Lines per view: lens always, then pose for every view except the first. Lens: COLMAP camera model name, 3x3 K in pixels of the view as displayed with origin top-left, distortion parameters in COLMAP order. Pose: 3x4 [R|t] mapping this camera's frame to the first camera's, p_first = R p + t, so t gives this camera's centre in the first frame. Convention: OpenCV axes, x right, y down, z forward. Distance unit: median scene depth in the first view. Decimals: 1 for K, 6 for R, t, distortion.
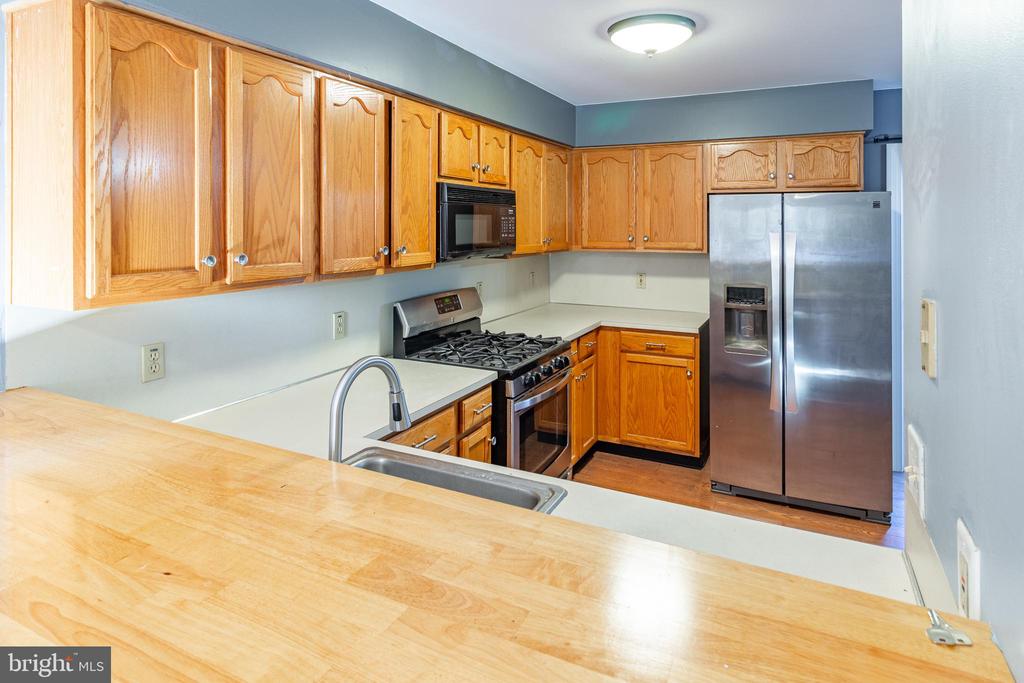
lens RADIAL K [[562.7, 0, 539.2], [0, 562.7, 232.5], [0, 0, 1]] dist [0.002080, 0.000177]
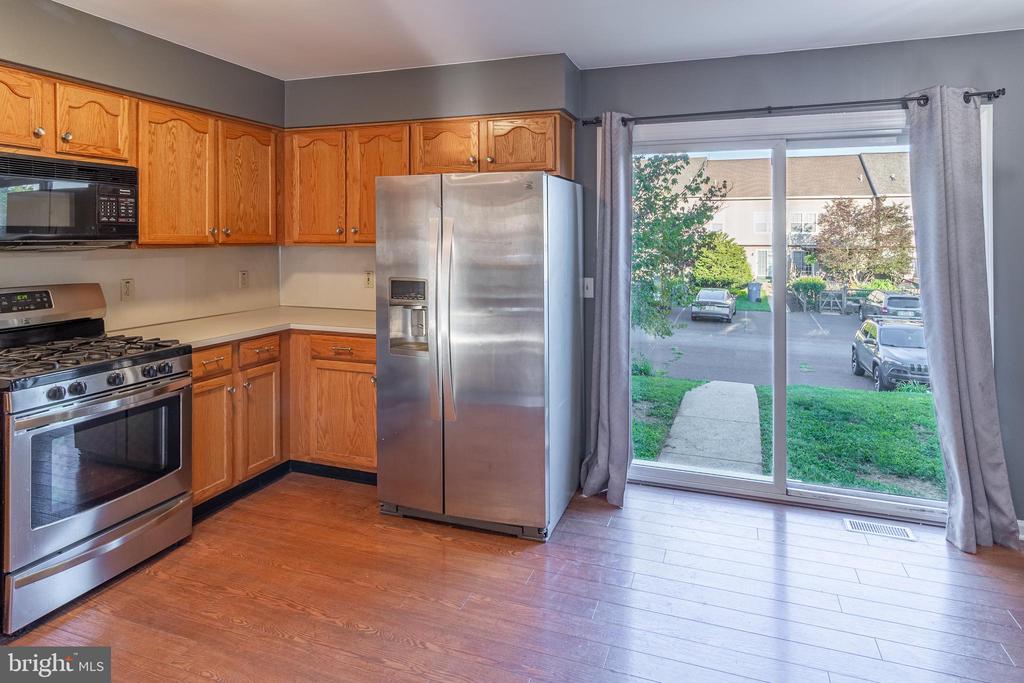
lens RADIAL K [[580.1, 0, 513.4], [0, 580.1, 242.9], [0, 0, 1]] dist [0.000908, 0.000063]
pose [[0.994179, 0.001700, 0.107729, 0.379747], [-0.001549, 0.999998, -0.001480, 0.034579], [-0.107731, 0.001305, 0.994179, 0.068018]]
